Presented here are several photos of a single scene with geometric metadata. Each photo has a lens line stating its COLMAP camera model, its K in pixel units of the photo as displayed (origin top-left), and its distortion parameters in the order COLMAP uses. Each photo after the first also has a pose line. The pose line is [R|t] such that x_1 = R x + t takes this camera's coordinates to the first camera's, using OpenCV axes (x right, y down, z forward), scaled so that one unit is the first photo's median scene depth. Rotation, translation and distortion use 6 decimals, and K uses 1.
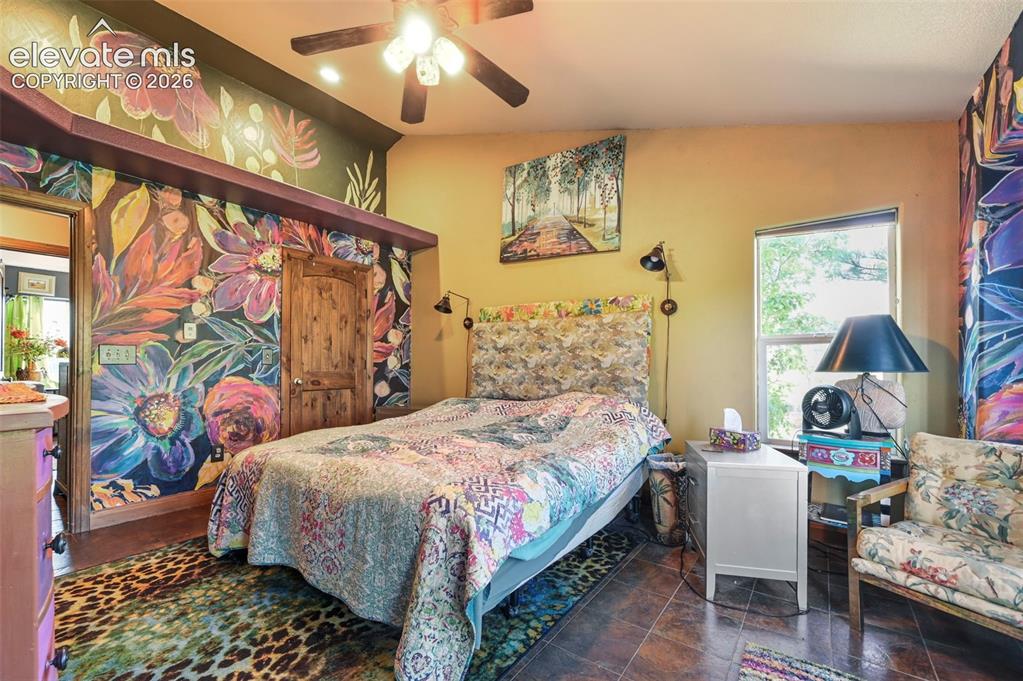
lens RADIAL K [[410.0, 0, 533.9], [0, 410.0, 359.8], [0, 0, 1]] dist [-0.001474, -0.000478]
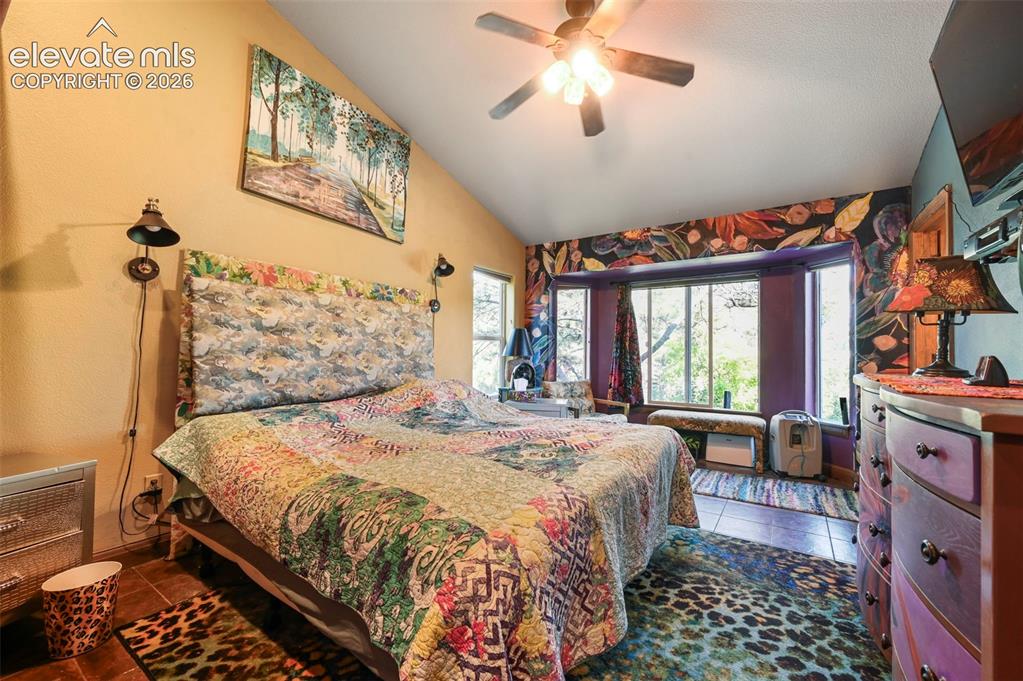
lens RADIAL K [[410.0, 0, 512.6], [0, 410.0, 341.7], [0, 0, 1]] dist [-0.001474, -0.000478]
pose [[-0.003381, 0.024287, 0.999699, -0.813034], [-0.014876, 0.999593, -0.024335, 0.004892], [-0.999884, -0.014954, -0.003018, 0.690655]]
